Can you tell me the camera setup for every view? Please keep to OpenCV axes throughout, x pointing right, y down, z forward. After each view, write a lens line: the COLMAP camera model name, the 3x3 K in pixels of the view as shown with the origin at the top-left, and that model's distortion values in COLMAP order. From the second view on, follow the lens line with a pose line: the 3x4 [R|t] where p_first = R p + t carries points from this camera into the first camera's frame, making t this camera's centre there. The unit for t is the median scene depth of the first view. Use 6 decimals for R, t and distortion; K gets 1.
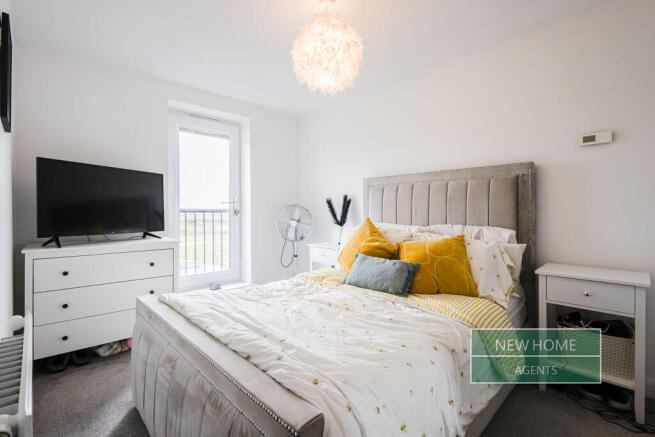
lens RADIAL K [[303.9, 0, 326.9], [0, 303.9, 216.4], [0, 0, 1]] dist [0.000269, 0.000136]
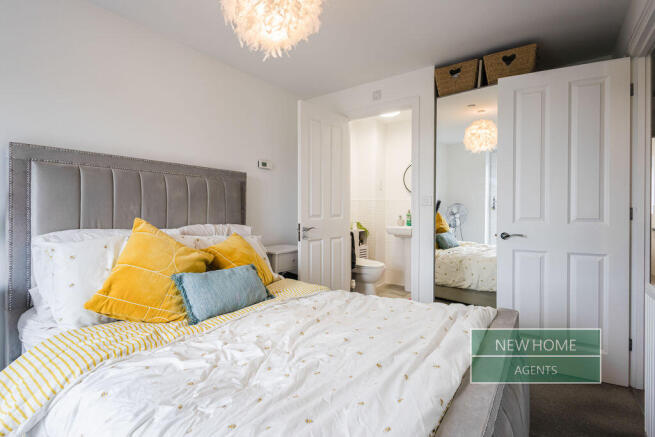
lens RADIAL K [[303.9, 0, 326.9], [0, 303.9, 216.4], [0, 0, 1]] dist [0.000269, 0.000136]
pose [[-0.162068, -0.015773, 0.986654, -0.647884], [0.011268, 0.999777, 0.017834, -0.014030], [-0.986715, 0.014008, -0.161854, 0.857851]]
